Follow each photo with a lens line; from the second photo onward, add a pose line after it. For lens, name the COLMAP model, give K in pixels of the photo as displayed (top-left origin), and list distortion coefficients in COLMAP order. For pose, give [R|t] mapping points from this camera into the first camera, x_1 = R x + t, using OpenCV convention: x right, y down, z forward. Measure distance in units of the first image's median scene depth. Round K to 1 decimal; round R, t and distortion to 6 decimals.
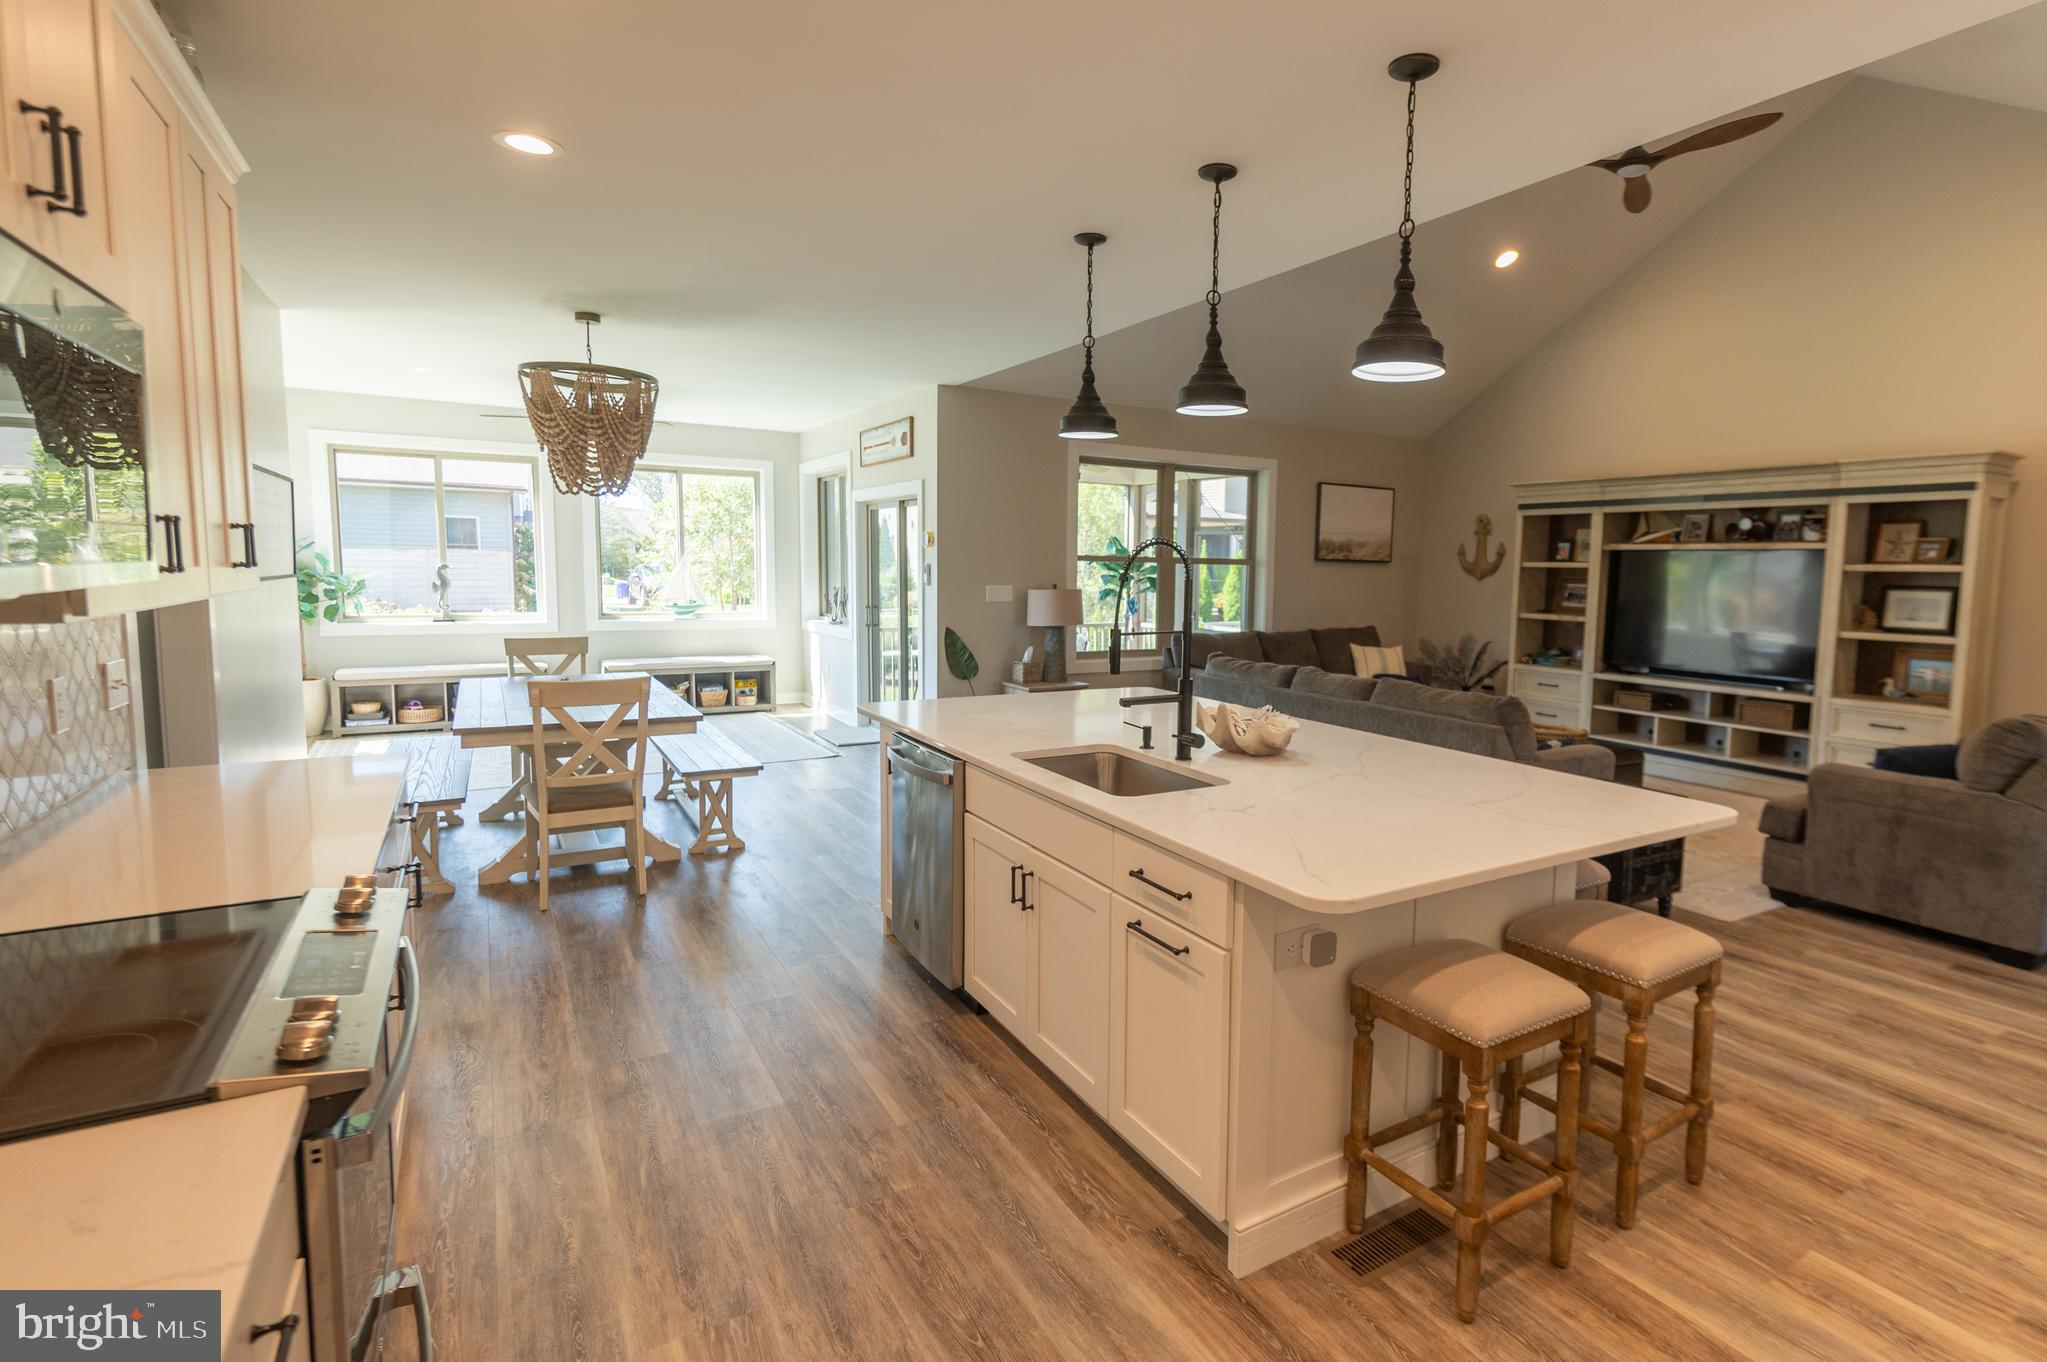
lens RADIAL K [[1000.3, 0, 1130.9], [0, 1000.3, 659.7], [0, 0, 1]] dist [0.003628, 0.000074]
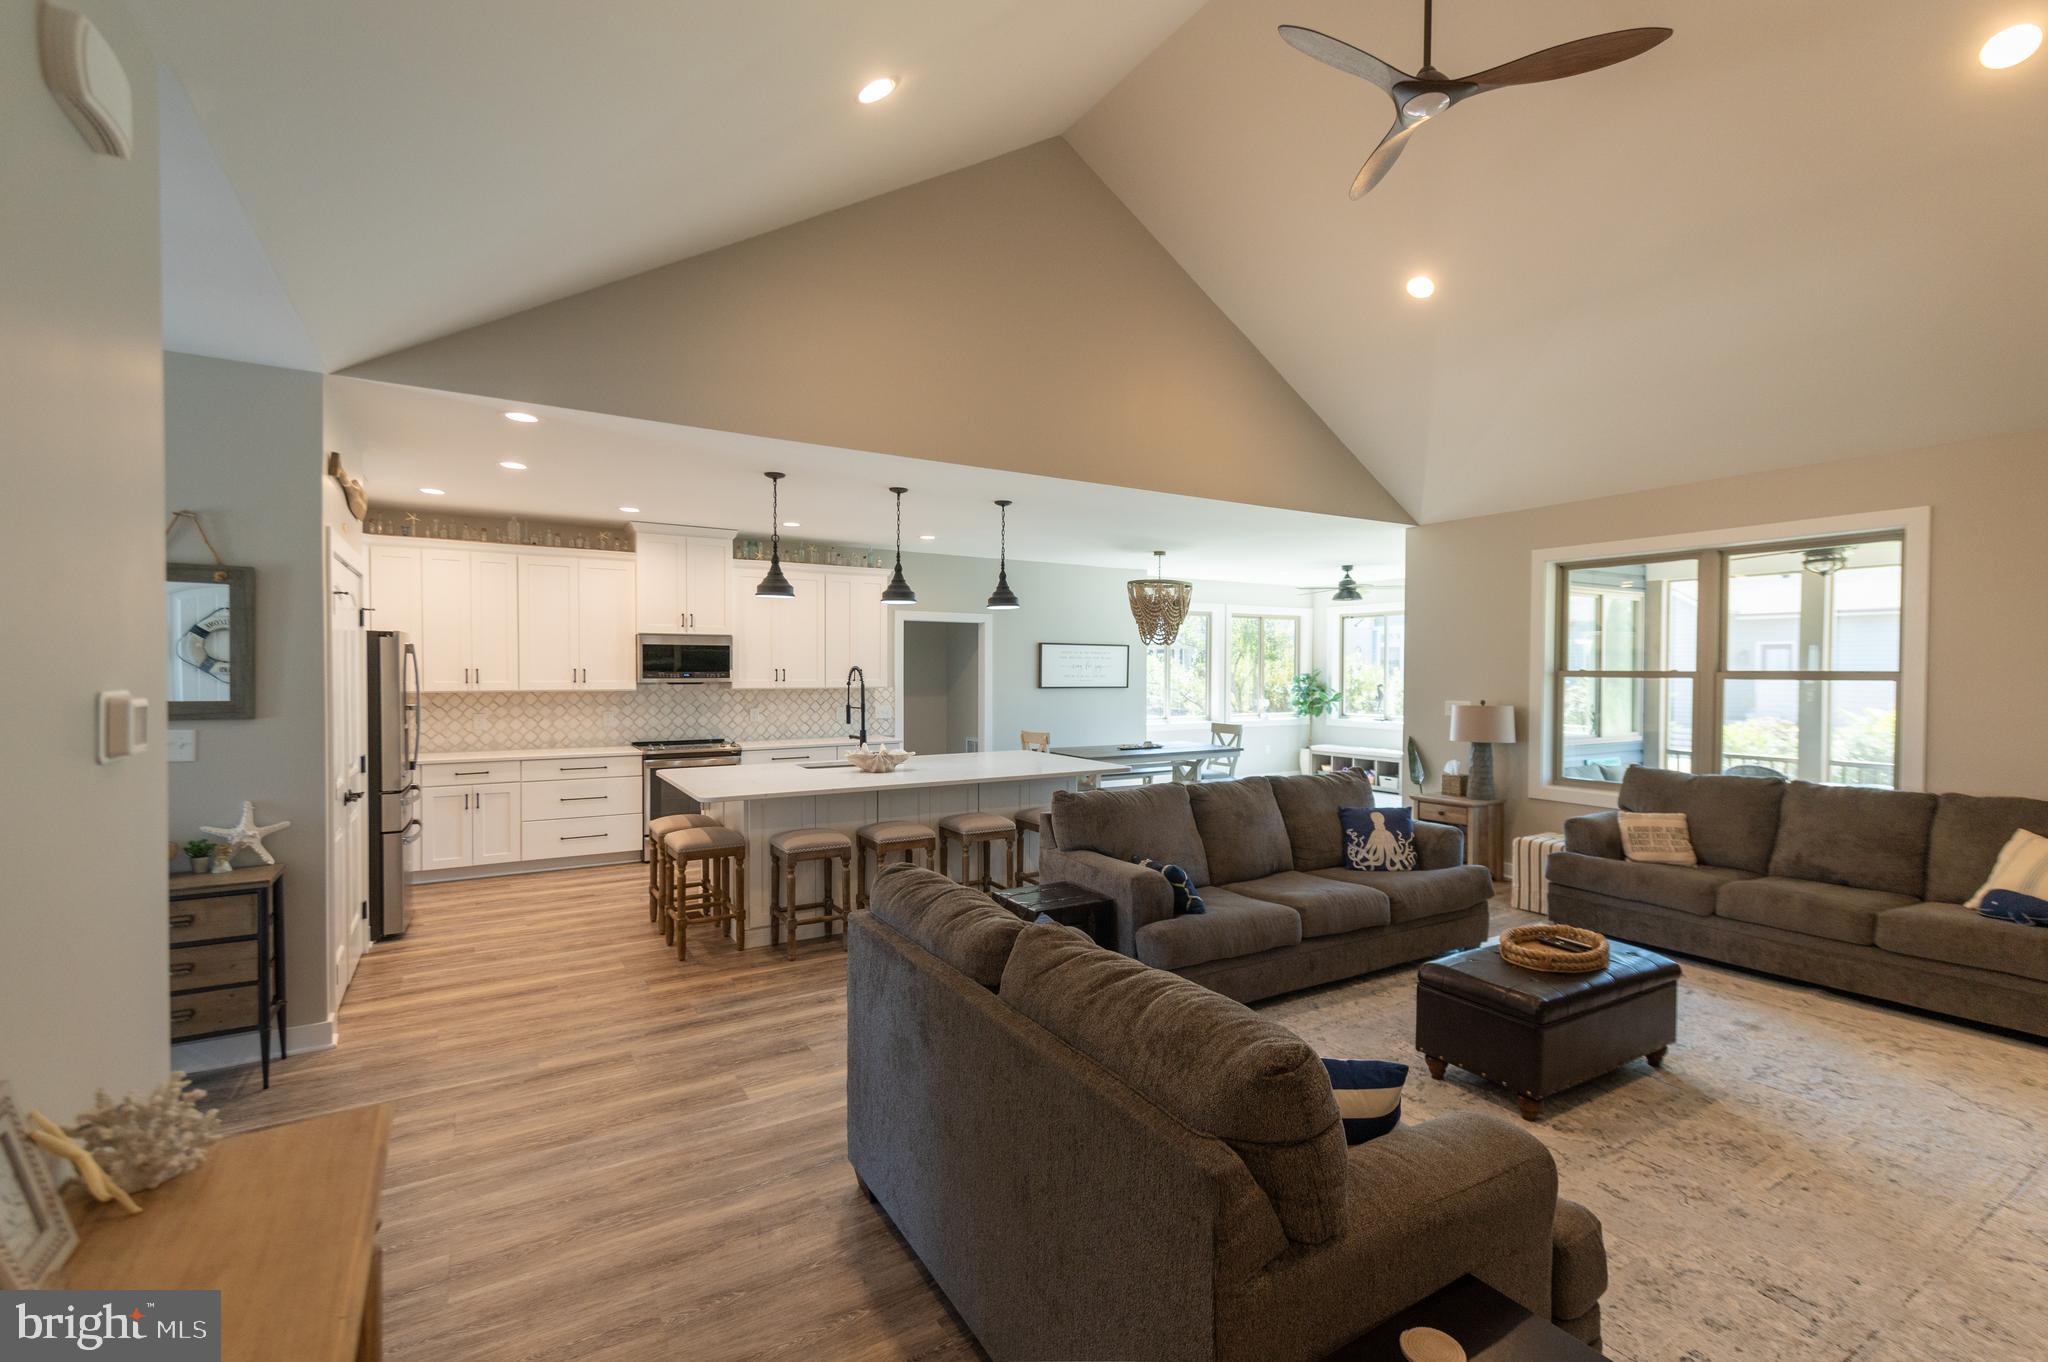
lens RADIAL K [[899.7, 0, 1035.7], [0, 899.7, 685.7], [0, 0, 1]] dist [0.011284, -0.000718]
pose [[-0.014345, 0.000222, -0.999897, 0.953439], [-0.098326, 0.995153, 0.001631, -0.055512], [0.995051, 0.098339, -0.014254, 0.660447]]
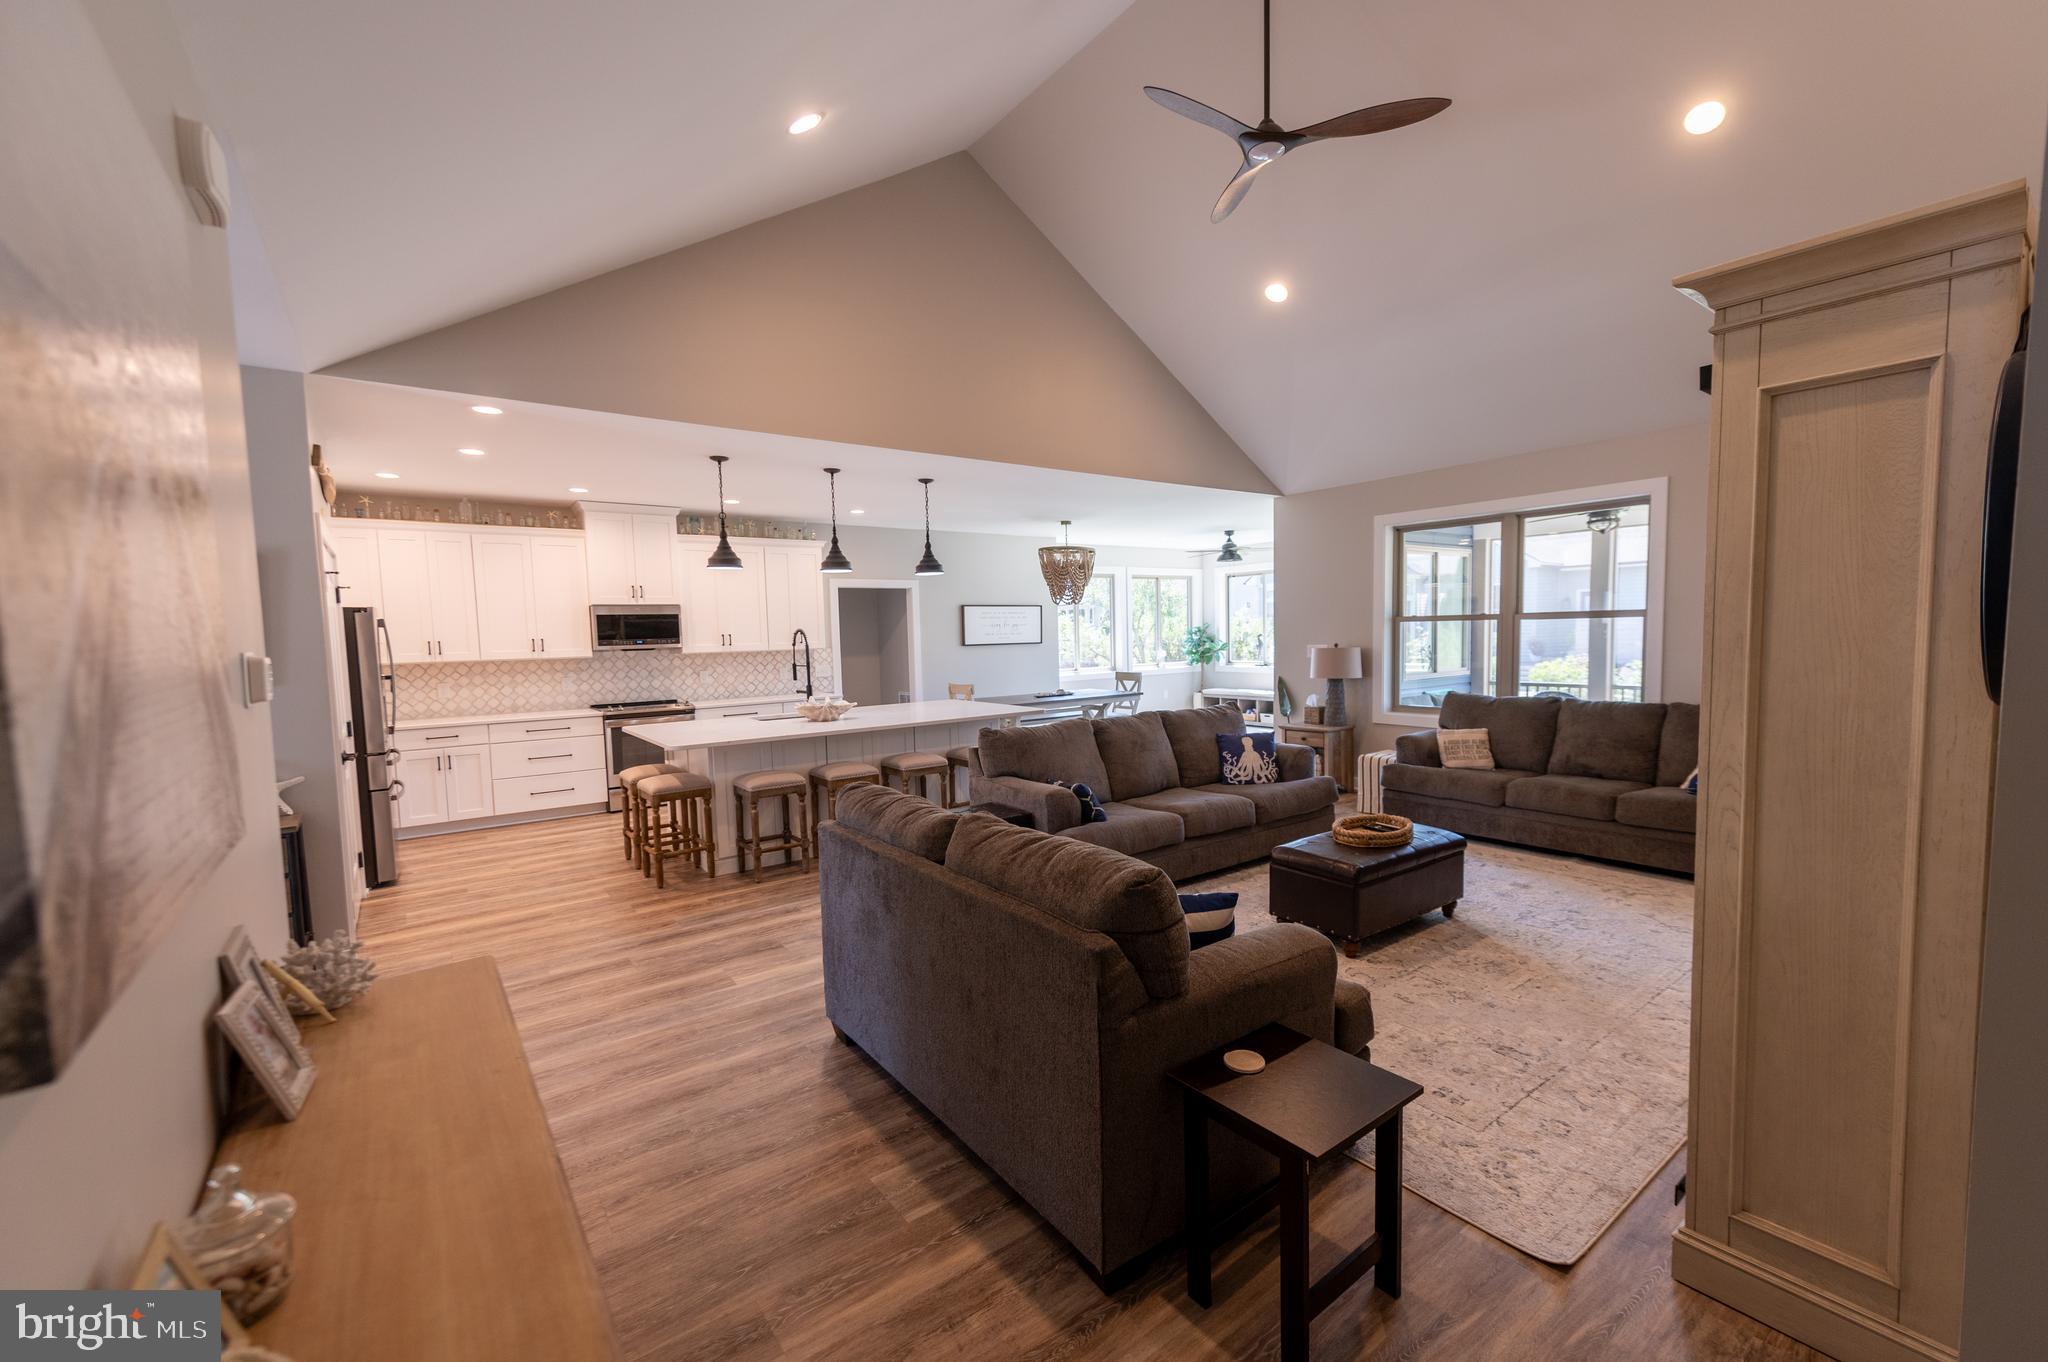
lens RADIAL K [[835.3, 0, 1036.9], [0, 835.3, 690.5], [0, 0, 1]] dist [0.013572, -0.000066]
pose [[0.079361, 0.052266, -0.995475, 1.023701], [-0.068799, 0.996530, 0.046837, -0.048892], [0.994469, 0.064771, 0.082682, 0.659103]]
